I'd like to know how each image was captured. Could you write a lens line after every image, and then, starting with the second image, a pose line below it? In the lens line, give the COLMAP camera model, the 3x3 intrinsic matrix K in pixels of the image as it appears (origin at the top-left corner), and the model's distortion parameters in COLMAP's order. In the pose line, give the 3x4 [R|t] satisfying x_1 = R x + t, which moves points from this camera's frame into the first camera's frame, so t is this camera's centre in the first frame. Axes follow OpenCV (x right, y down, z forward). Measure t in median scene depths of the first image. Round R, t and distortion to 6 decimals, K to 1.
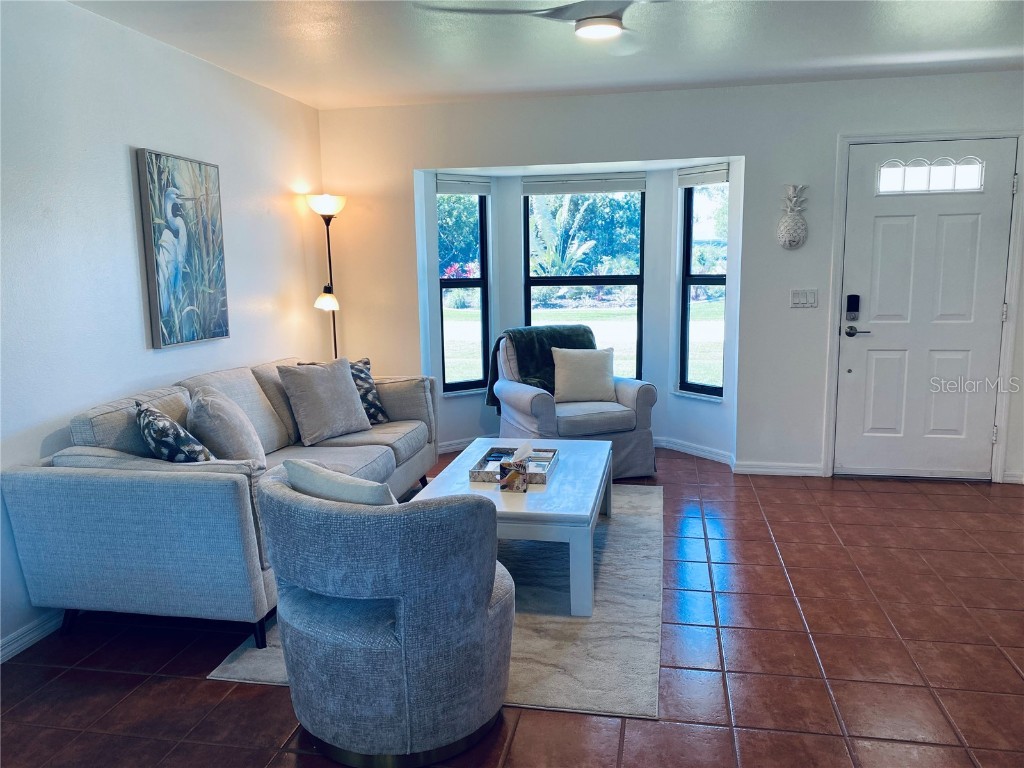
lens RADIAL K [[774.0, 0, 510.7], [0, 774.0, 391.2], [0, 0, 1]] dist [0.048813, -0.061077]
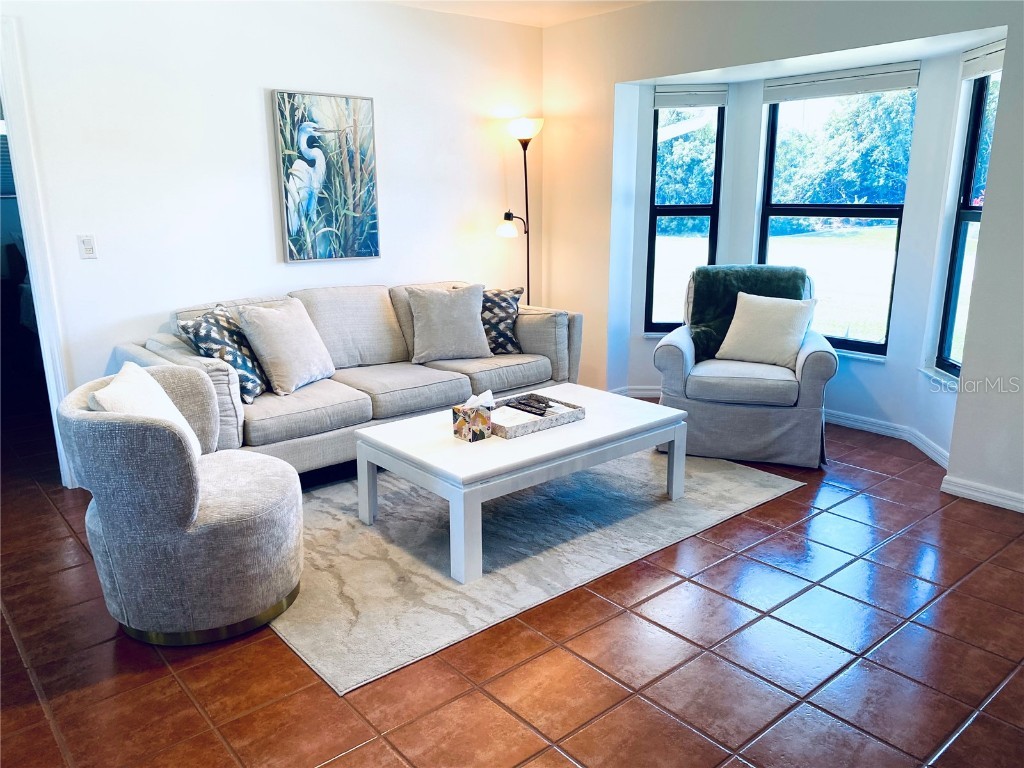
lens RADIAL K [[774.0, 0, 498.7], [0, 774.0, 393.3], [0, 0, 1]] dist [0.048813, -0.061077]
pose [[0.772814, 0.165660, -0.612630, 0.495060], [-0.104063, 0.985342, 0.135172, -0.046481], [0.626043, -0.040711, 0.778725, 0.239381]]
